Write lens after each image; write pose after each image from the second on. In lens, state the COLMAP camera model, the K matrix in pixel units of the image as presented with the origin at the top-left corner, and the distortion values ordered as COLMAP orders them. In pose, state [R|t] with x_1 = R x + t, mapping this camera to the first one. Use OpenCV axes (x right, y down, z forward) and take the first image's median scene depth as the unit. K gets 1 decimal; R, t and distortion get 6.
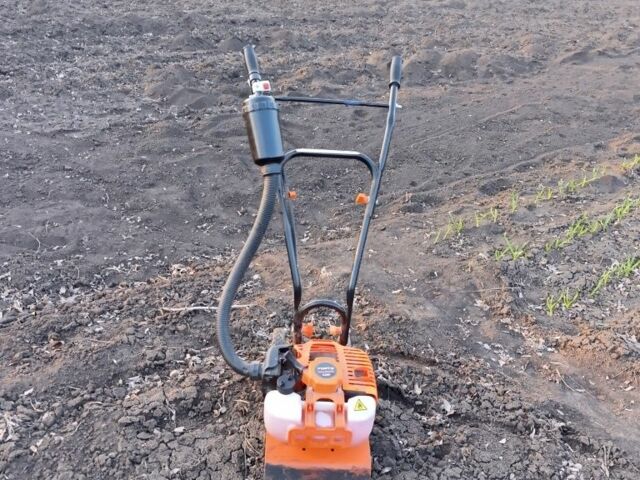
lens RADIAL K [[588.8, 0, 345.9], [0, 588.8, 254.8], [0, 0, 1]] dist [0.076902, -0.107923]
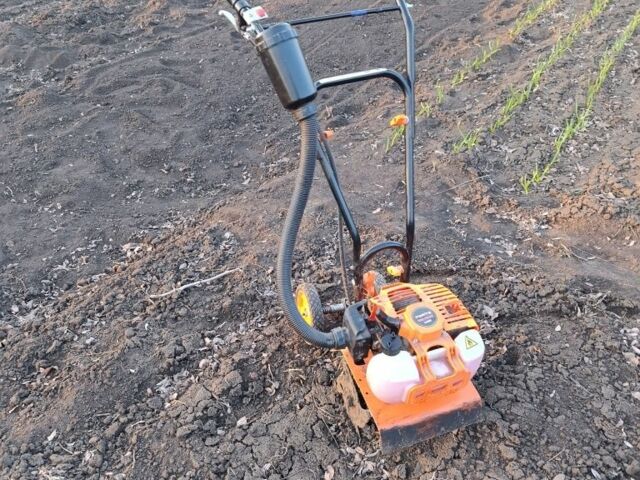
lens RADIAL K [[572.2, 0, 320.0], [0, 572.2, 240.0], [0, 0, 1]] dist [0.067288, -0.094358]
pose [[0.949100, -0.266957, 0.167165, -0.200488], [0.245186, 0.959324, 0.139935, -0.053252], [-0.197722, -0.091825, 0.975948, 0.122317]]
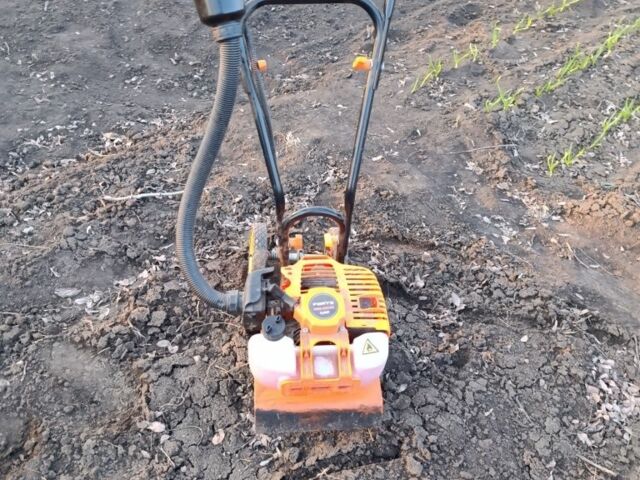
lens RADIAL K [[572.2, 0, 320.0], [0, 572.2, 240.0], [0, 0, 1]] dist [0.067288, -0.094358]
pose [[0.995364, -0.063043, 0.072637, -0.076664], [0.041262, 0.962090, 0.269592, -0.060253], [-0.086879, -0.265345, 0.960231, 0.204036]]
